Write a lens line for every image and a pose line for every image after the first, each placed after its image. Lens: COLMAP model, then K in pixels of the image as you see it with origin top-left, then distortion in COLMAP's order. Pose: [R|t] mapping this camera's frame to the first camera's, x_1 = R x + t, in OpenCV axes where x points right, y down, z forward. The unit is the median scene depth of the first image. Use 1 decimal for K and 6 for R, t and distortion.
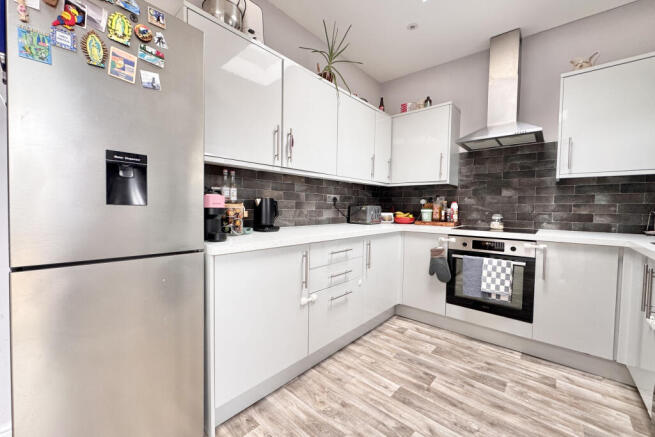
lens RADIAL K [[259.9, 0, 326.8], [0, 259.9, 217.3], [0, 0, 1]] dist [-0.003450, -0.000366]
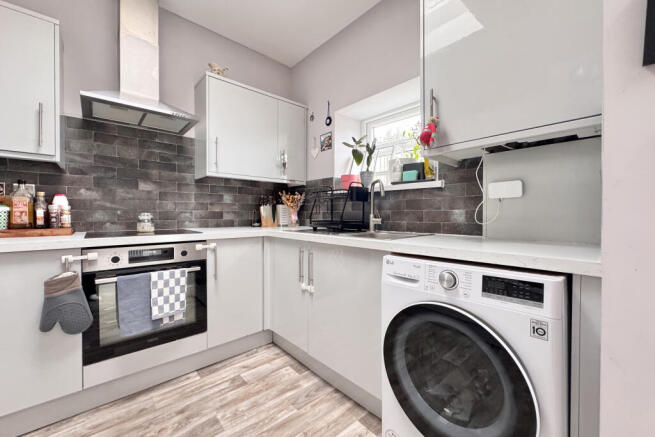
lens RADIAL K [[259.9, 0, 326.8], [0, 259.9, 217.3], [0, 0, 1]] dist [-0.003450, -0.000366]
pose [[0.112330, -0.024049, 0.993380, -0.048333], [0.038214, 0.999072, 0.019865, 0.007453], [-0.992936, 0.035729, 0.113145, 0.428875]]
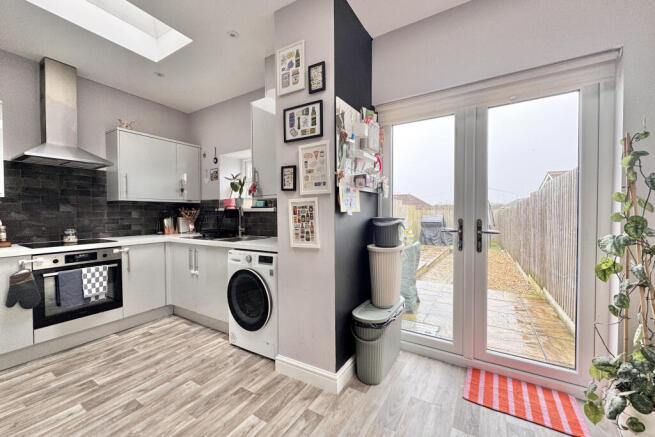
lens RADIAL K [[259.9, 0, 326.8], [0, 259.9, 217.3], [0, 0, 1]] dist [-0.003450, -0.000366]
pose [[-0.178986, -0.029019, 0.983424, -0.676262], [0.041914, 0.998433, 0.037091, -0.062319], [-0.982958, 0.047857, -0.177489, 0.146232]]
